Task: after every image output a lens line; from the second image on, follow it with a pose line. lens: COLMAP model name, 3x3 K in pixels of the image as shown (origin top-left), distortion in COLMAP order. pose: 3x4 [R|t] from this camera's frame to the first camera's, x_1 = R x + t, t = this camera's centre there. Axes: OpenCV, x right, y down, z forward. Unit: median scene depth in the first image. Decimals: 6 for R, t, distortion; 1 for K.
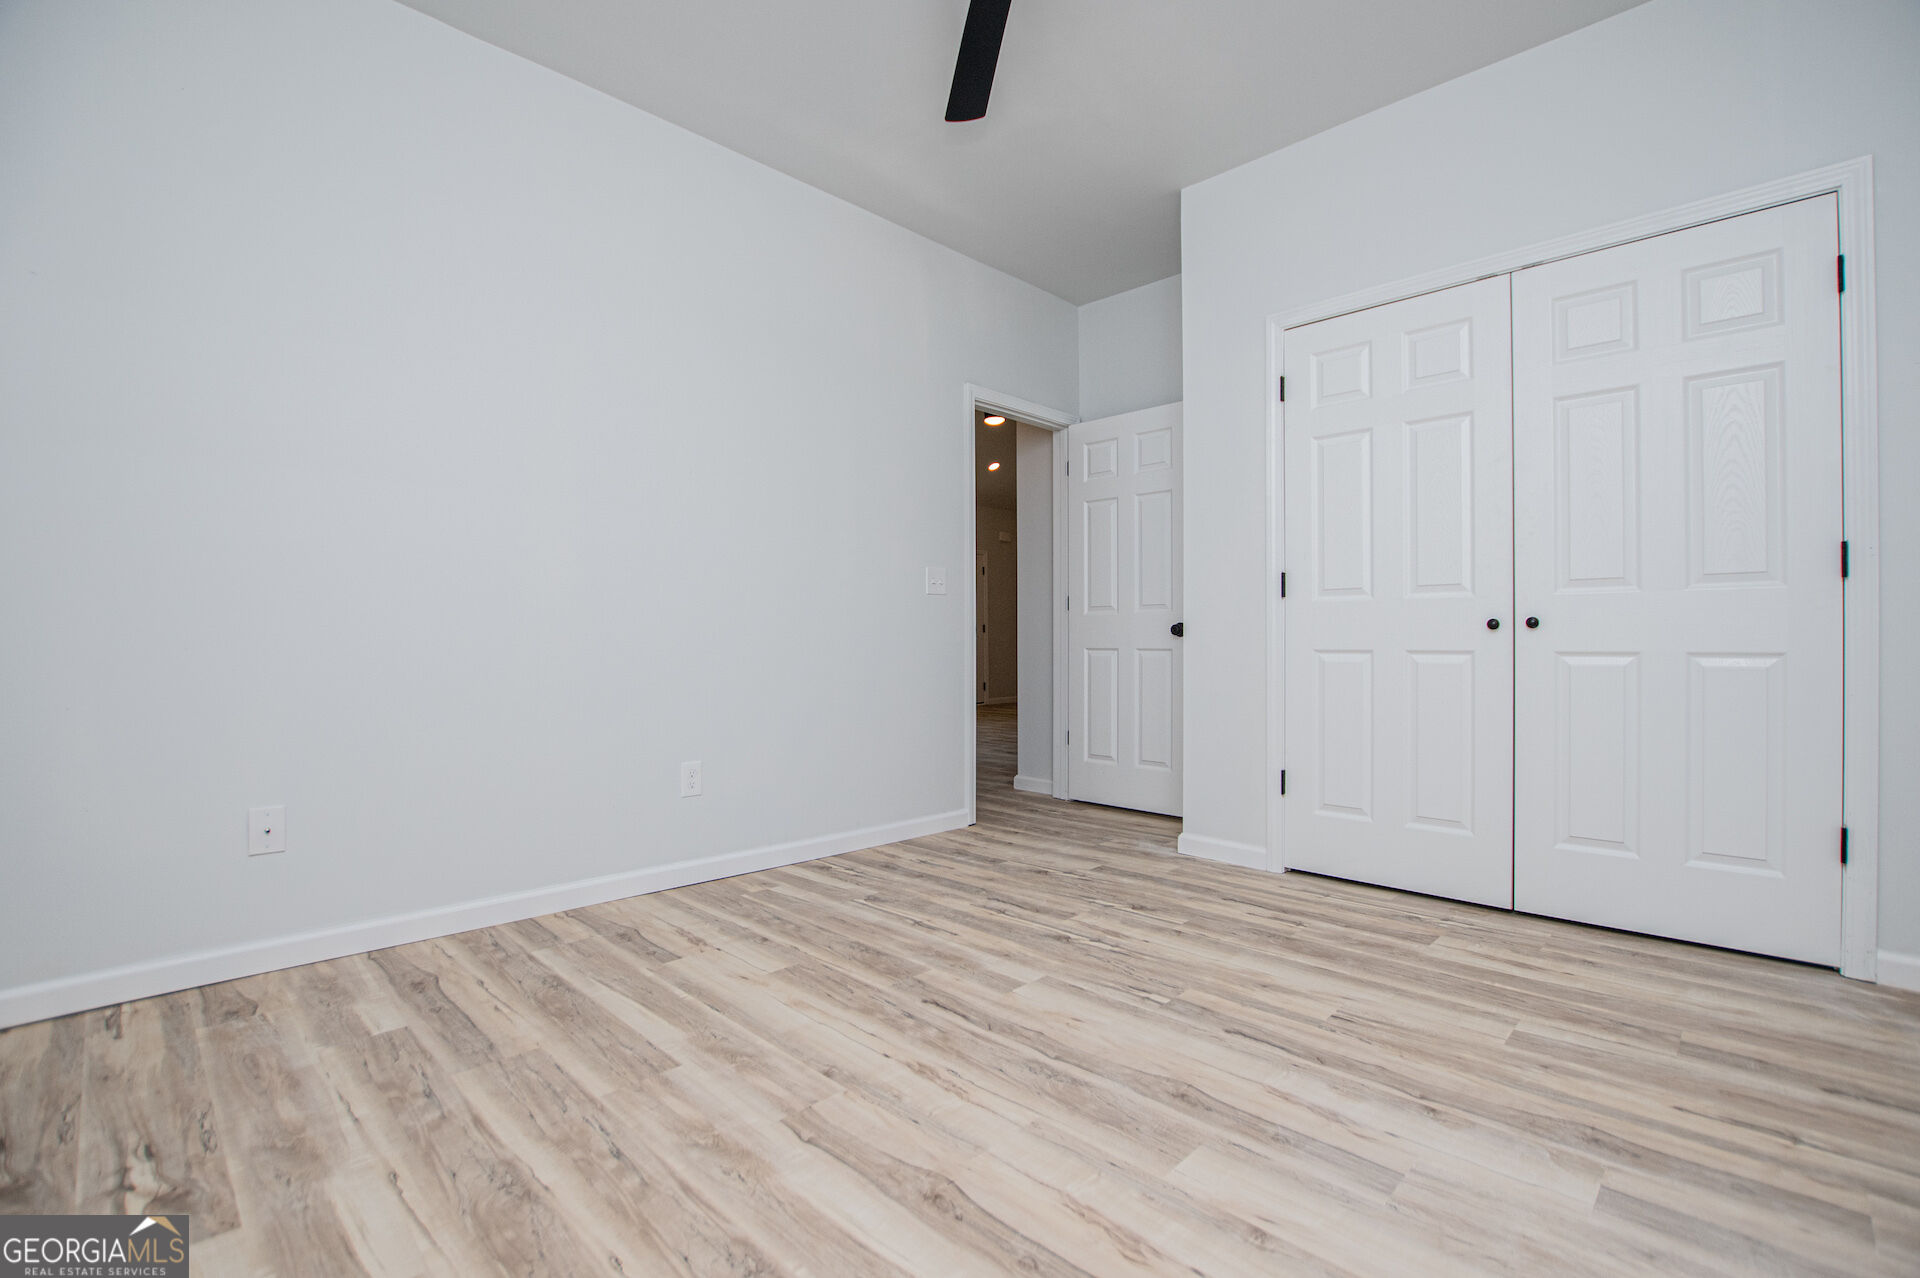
lens RADIAL K [[851.6, 0, 966.6], [0, 851.6, 658.3], [0, 0, 1]] dist [-0.029925, 0.003137]
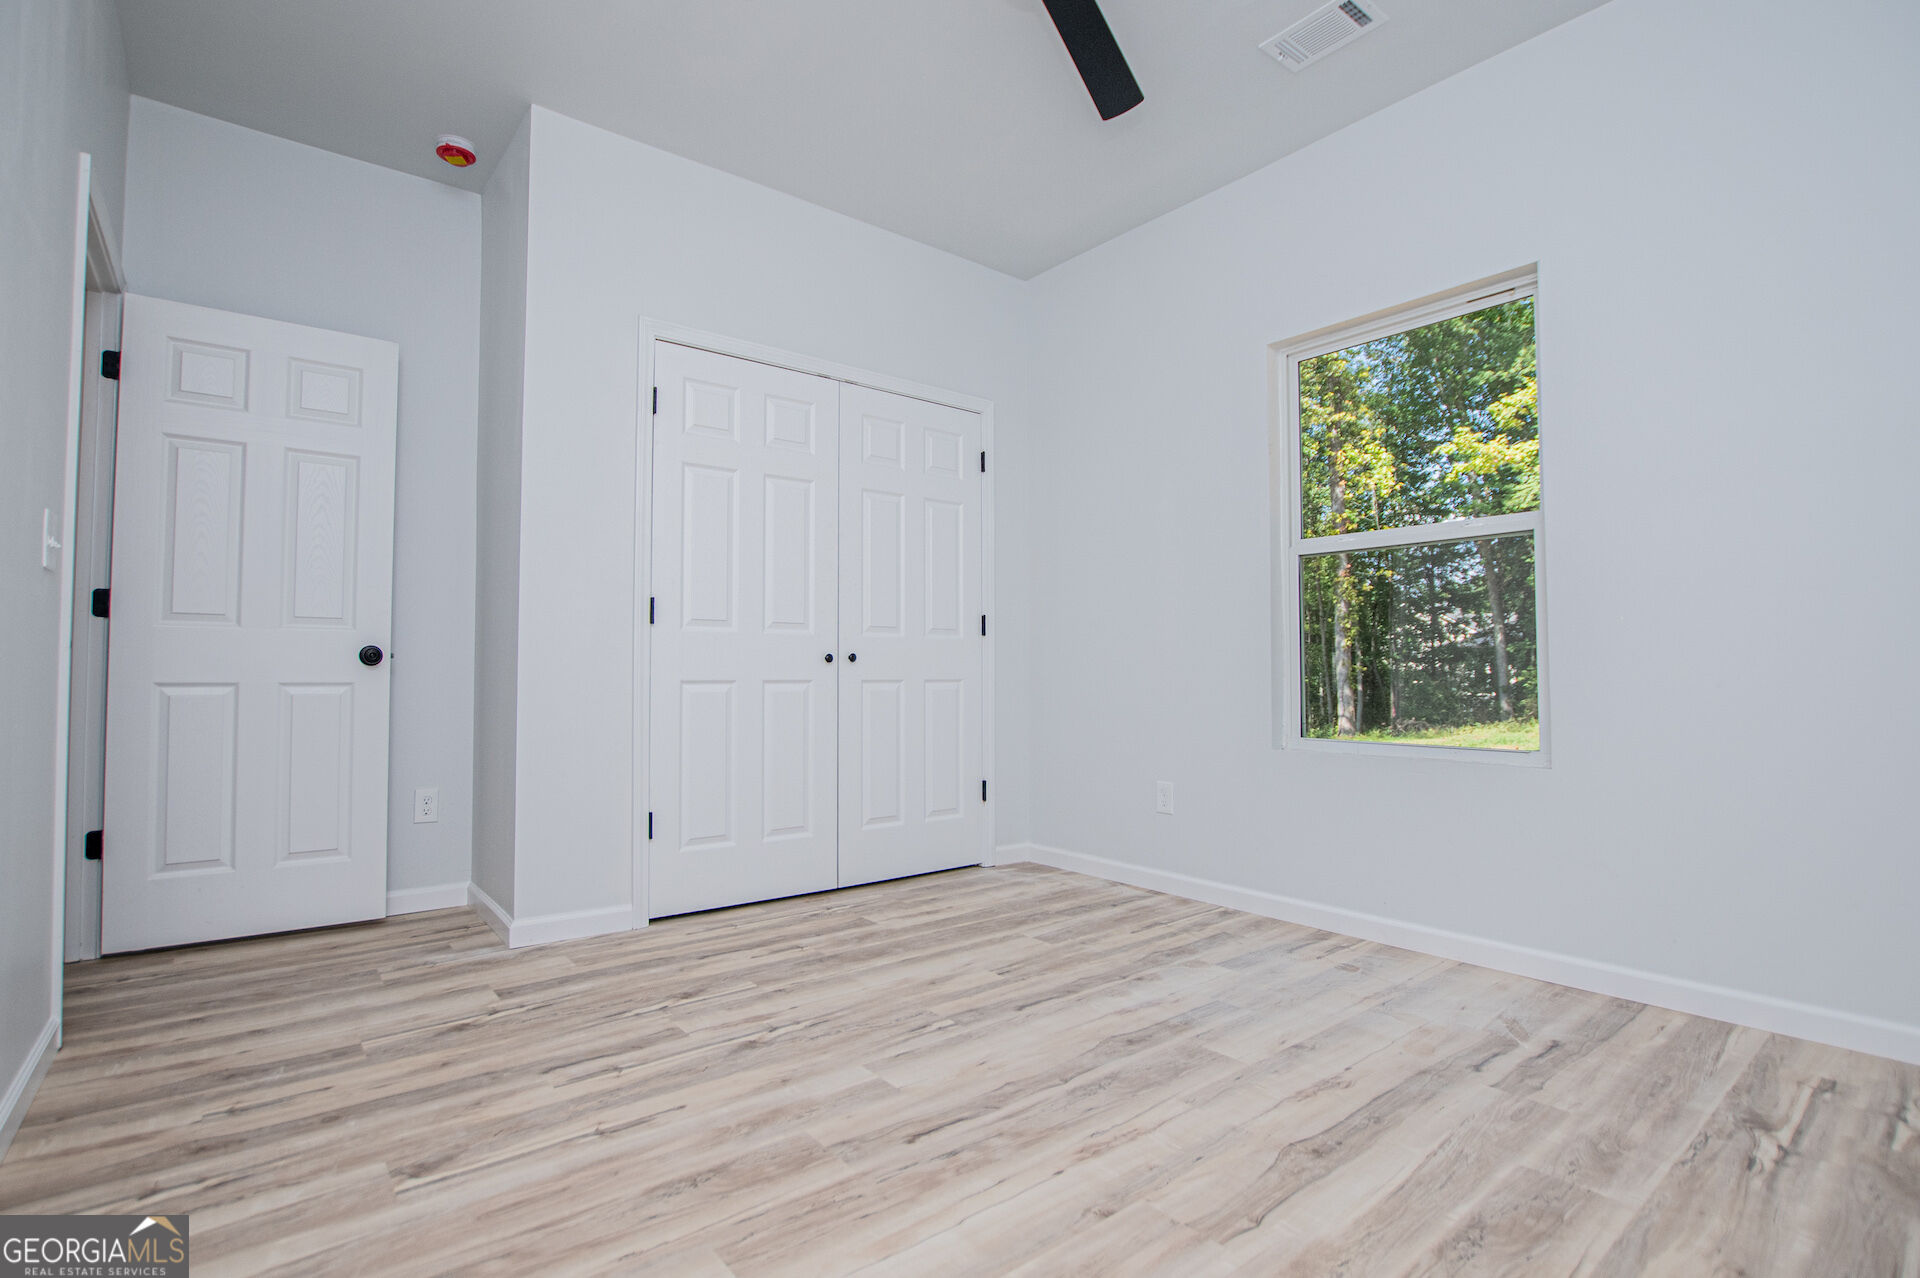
lens RADIAL K [[905.3, 0, 947.4], [0, 905.3, 638.4], [0, 0, 1]] dist [-0.025975, -0.000611]
pose [[0.123781, 0.040974, 0.991463, -0.710414], [0.017173, 0.998909, -0.043425, -0.008349], [-0.992161, 0.022401, 0.122943, 0.708076]]
